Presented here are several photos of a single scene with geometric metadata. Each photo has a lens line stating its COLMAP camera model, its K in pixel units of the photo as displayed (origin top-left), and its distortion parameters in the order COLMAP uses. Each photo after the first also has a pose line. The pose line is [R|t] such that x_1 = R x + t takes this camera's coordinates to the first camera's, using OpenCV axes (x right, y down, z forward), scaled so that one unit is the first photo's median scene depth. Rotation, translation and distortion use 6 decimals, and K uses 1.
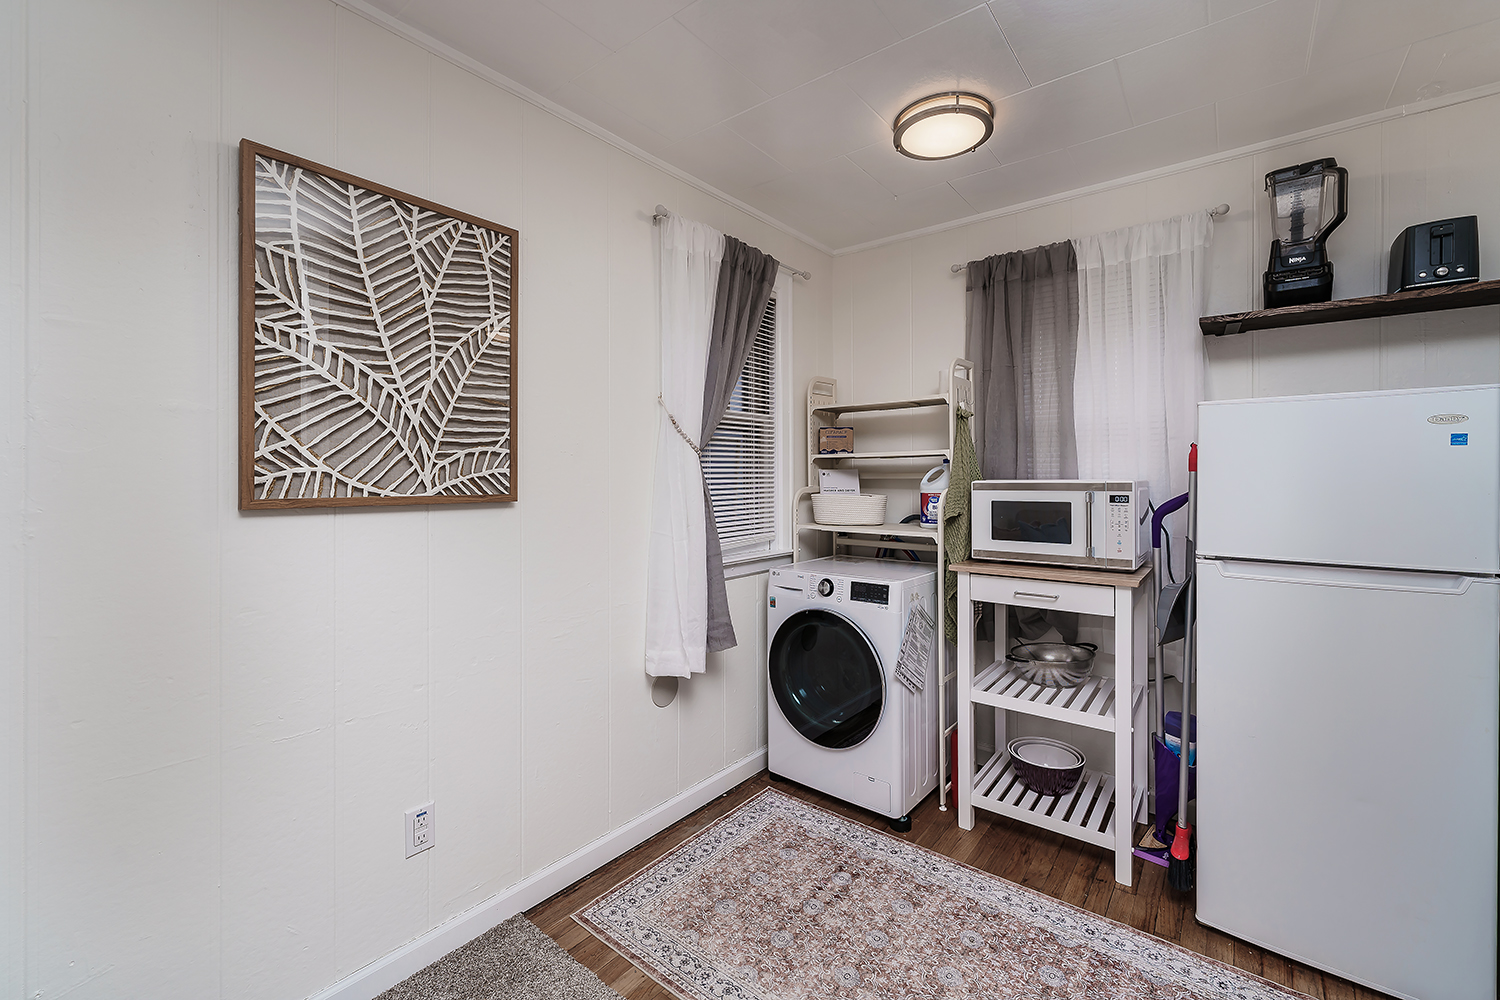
lens RADIAL K [[616.7, 0, 757.9], [0, 616.7, 479.8], [0, 0, 1]] dist [-0.001664, -0.000198]
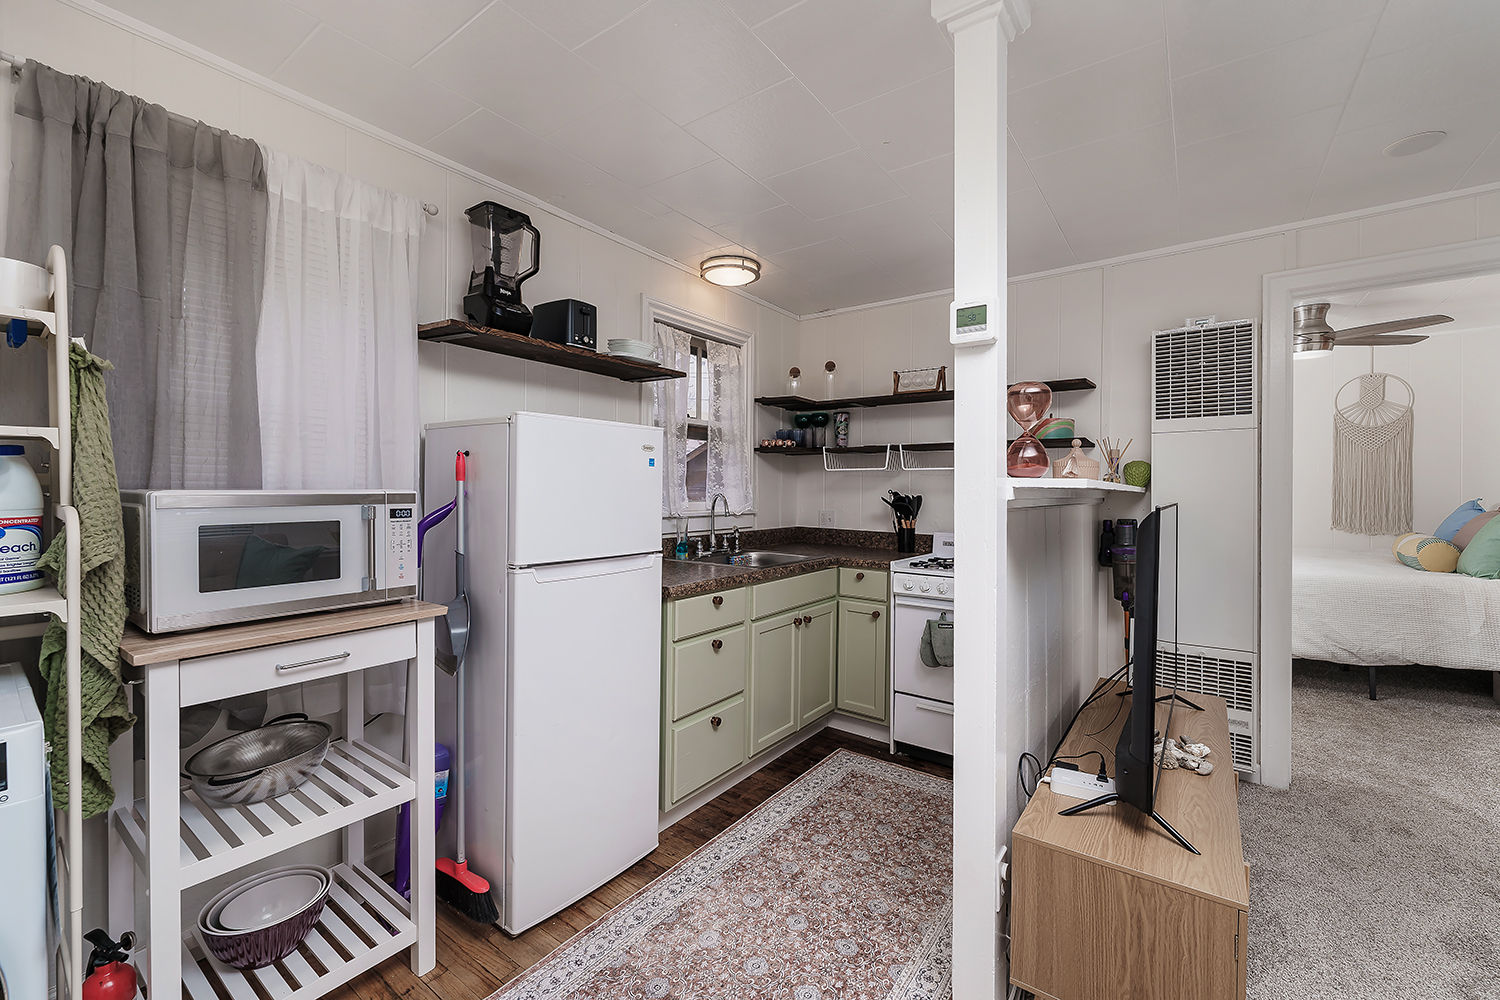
lens RADIAL K [[619.4, 0, 750.2], [0, 619.4, 492.4], [0, 0, 1]] dist [0.000337, -0.000115]
pose [[-0.035415, -0.006003, 0.999355, -0.254053], [0.000879, 0.999981, 0.006038, -0.001250], [-0.999372, 0.001092, -0.035409, 0.576445]]
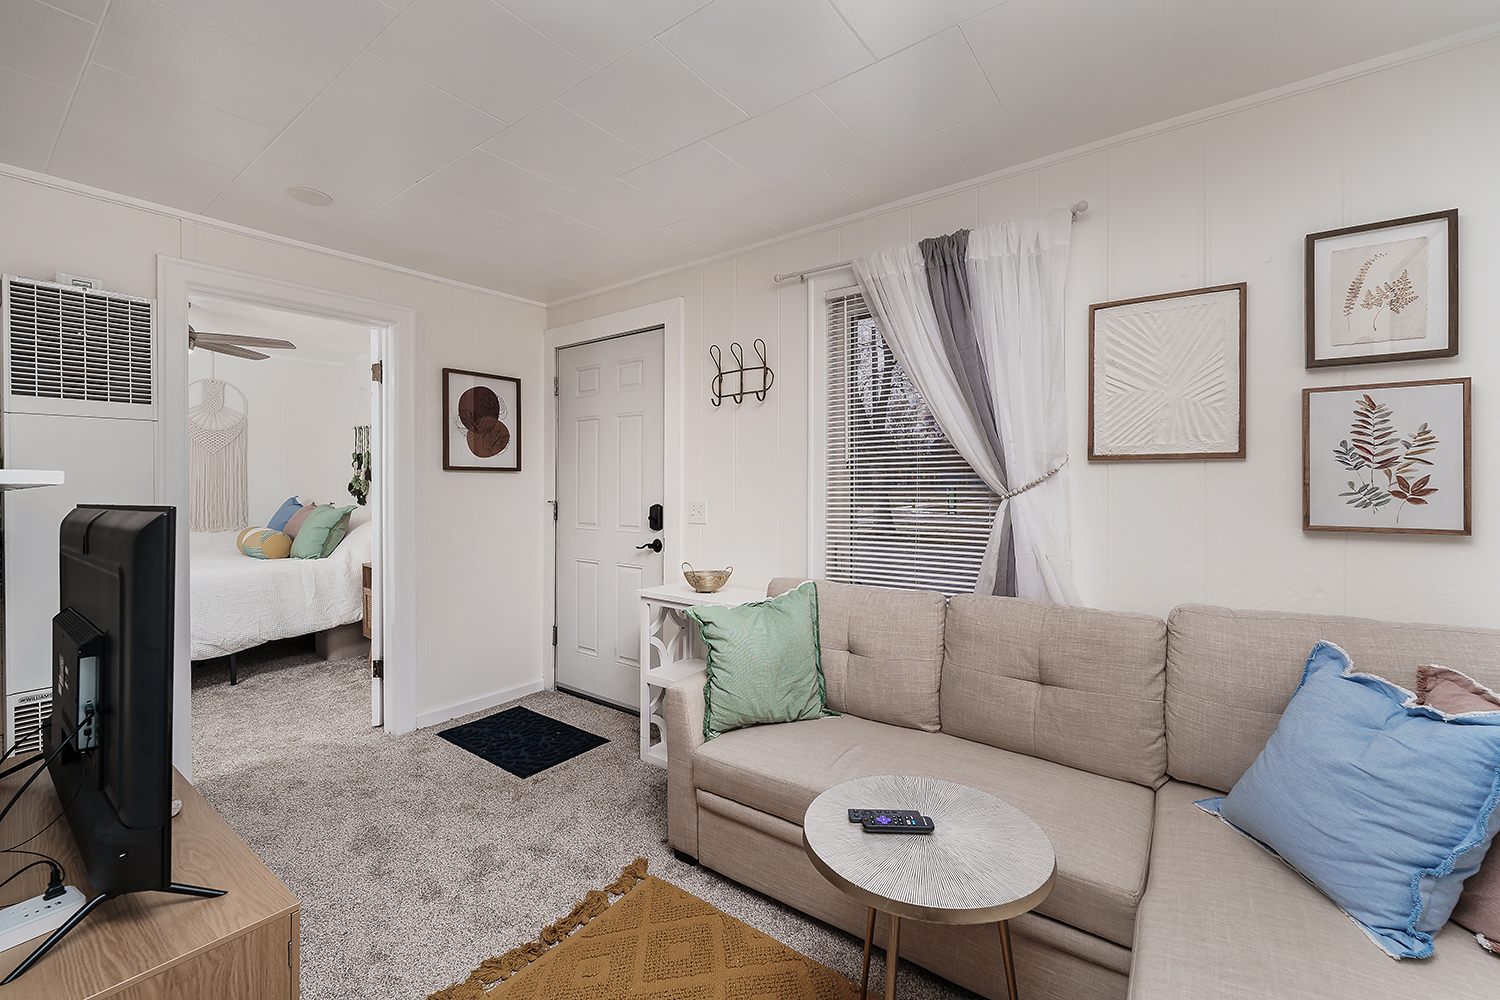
lens RADIAL K [[625.9, 0, 752.0], [0, 625.9, 485.8], [0, 0, 1]] dist [0.000603, 0.000009]
pose [[-0.999625, 0.003618, -0.027140, -0.114764], [0.003657, 0.999992, -0.001389, 0.001891], [0.027135, -0.001487, -0.999631, 0.677502]]
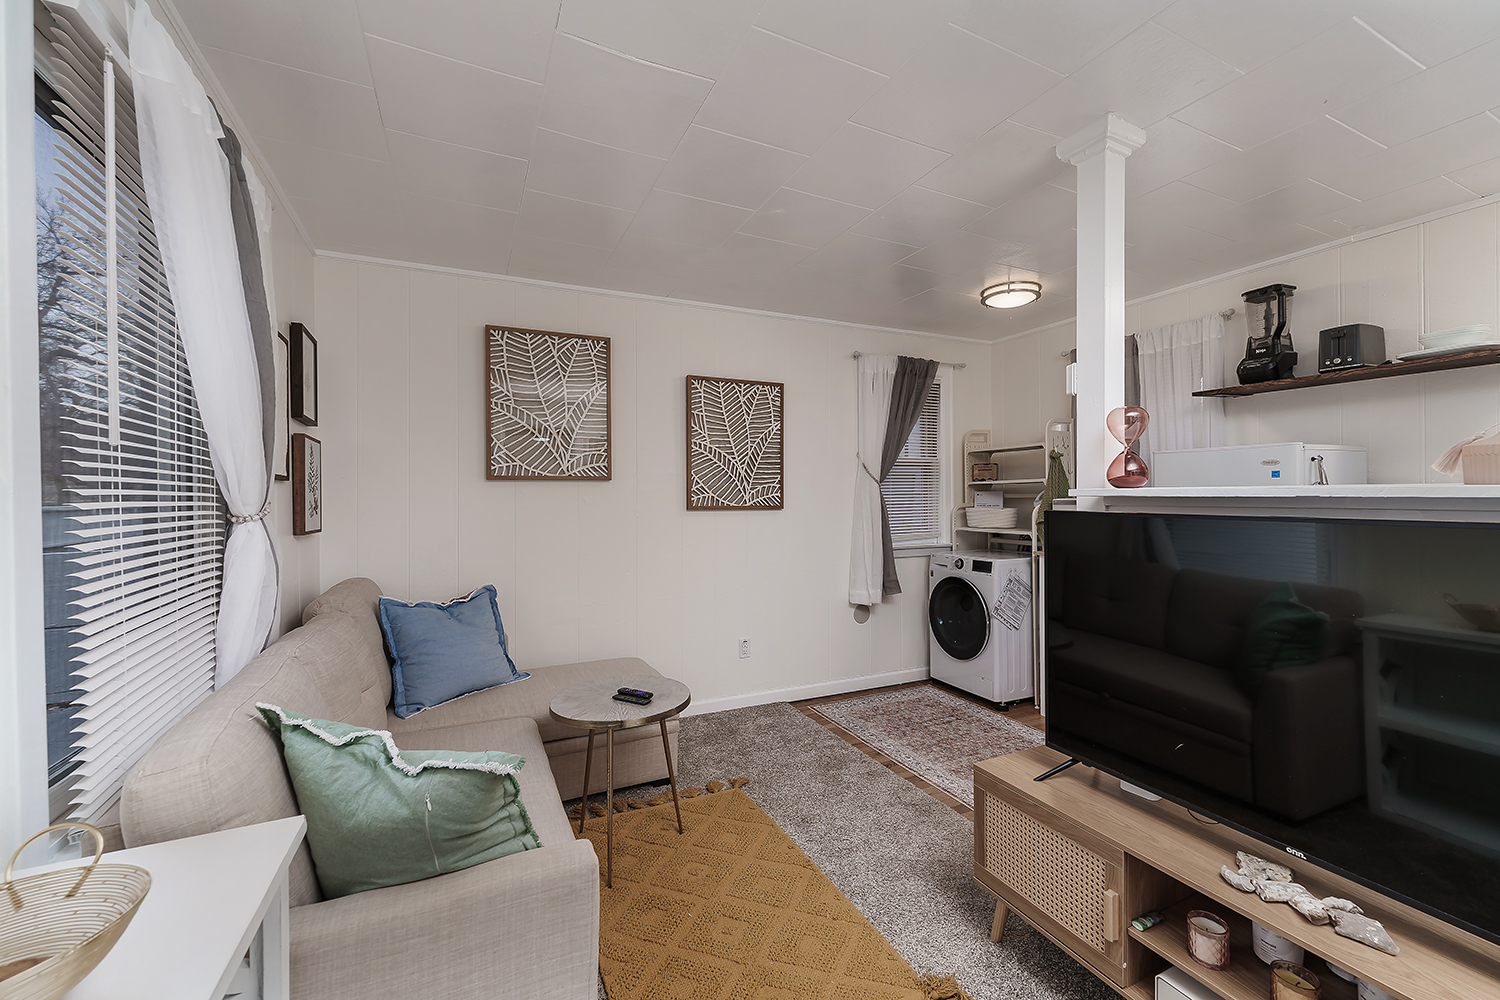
lens RADIAL K [[601.4, 0, 773.5], [0, 601.4, 503.8], [0, 0, 1]] dist [0.000363, 0.000128]
pose [[0.909645, 0.000649, -0.415386, 0.391102], [0.002670, 0.999969, 0.007408, 0.000851], [0.415378, -0.007848, 0.909615, -0.805326]]
